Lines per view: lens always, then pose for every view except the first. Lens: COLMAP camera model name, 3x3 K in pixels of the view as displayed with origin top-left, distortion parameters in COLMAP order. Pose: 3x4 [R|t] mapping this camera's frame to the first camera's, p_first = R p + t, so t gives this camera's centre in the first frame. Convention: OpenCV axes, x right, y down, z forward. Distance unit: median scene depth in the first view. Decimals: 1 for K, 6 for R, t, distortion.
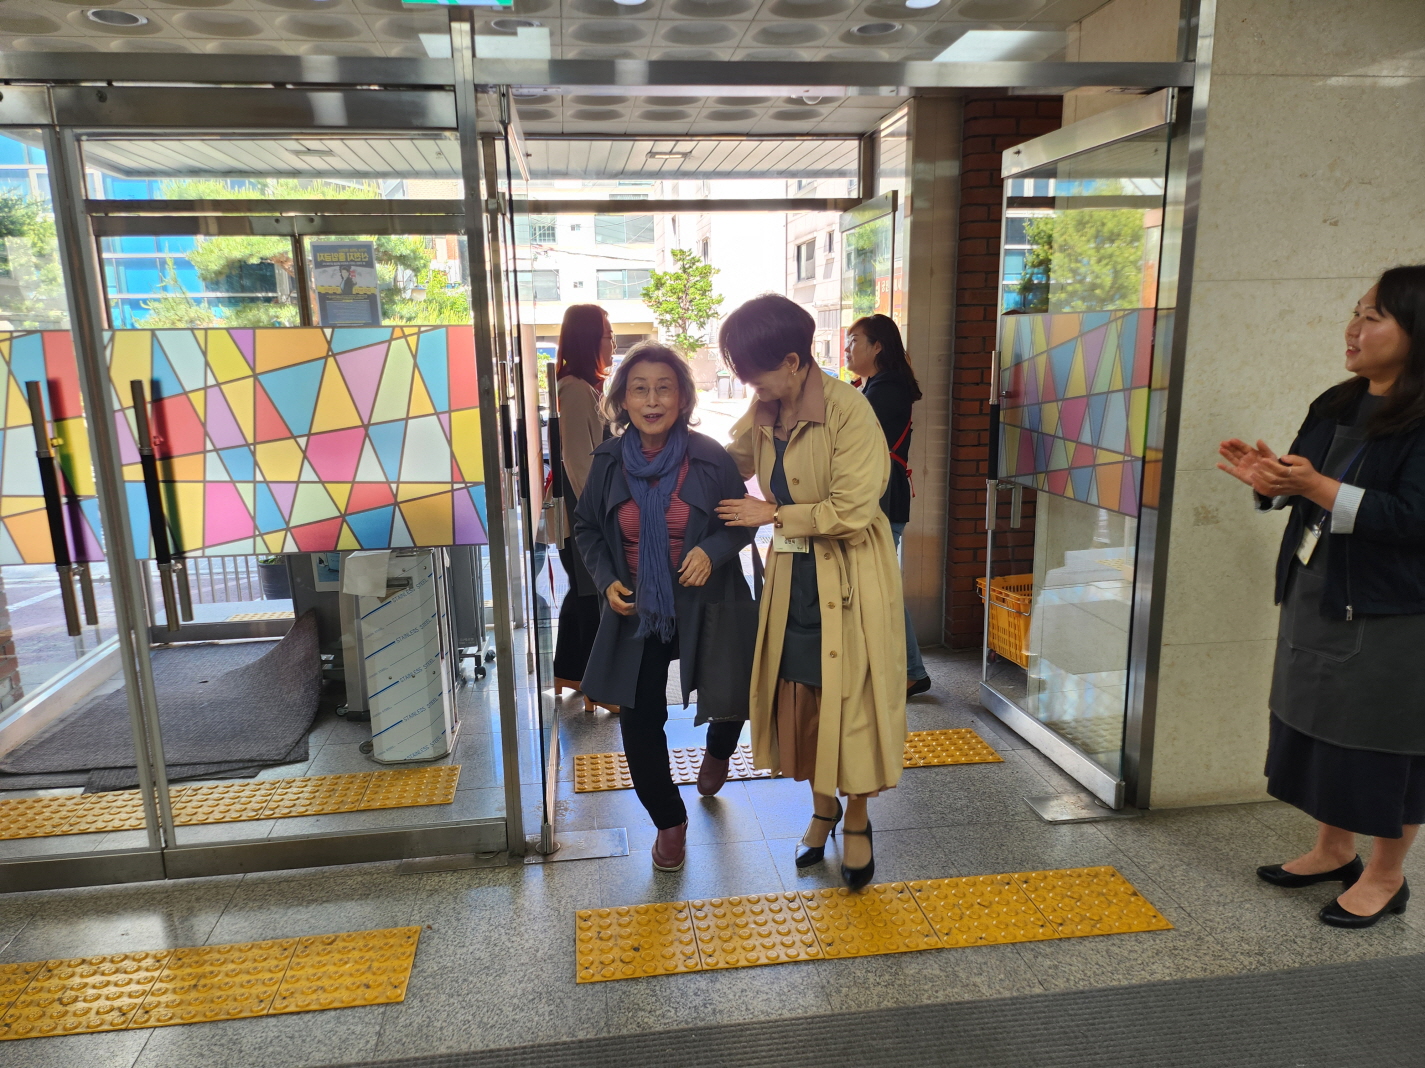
lens RADIAL K [[1025.2, 0, 656.3], [0, 1025.2, 557.4], [0, 0, 1]] dist [0.067961, -0.004661]
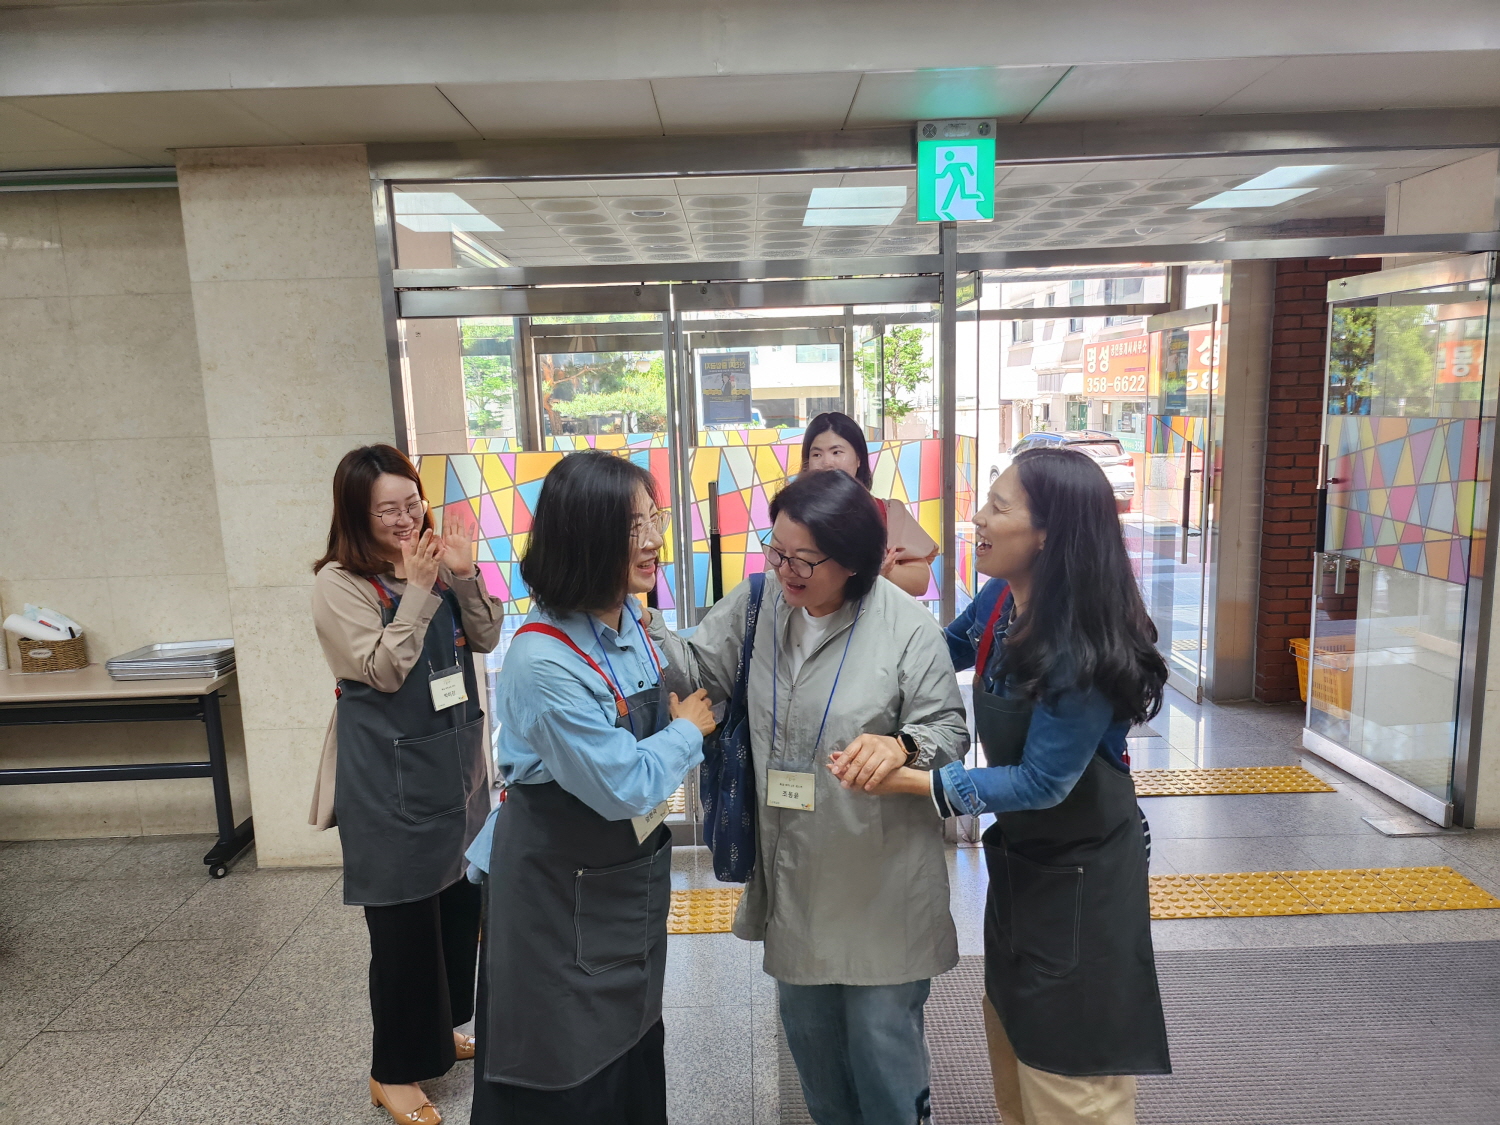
lens RADIAL K [[1057.8, 0, 756.8], [0, 1057.8, 583.5], [0, 0, 1]] dist [0.076697, -0.044701]
pose [[0.995420, 0.007332, -0.095317, -0.242881], [-0.011253, 0.999110, -0.040659, 0.021122], [0.094934, 0.041546, 0.994616, -0.346326]]
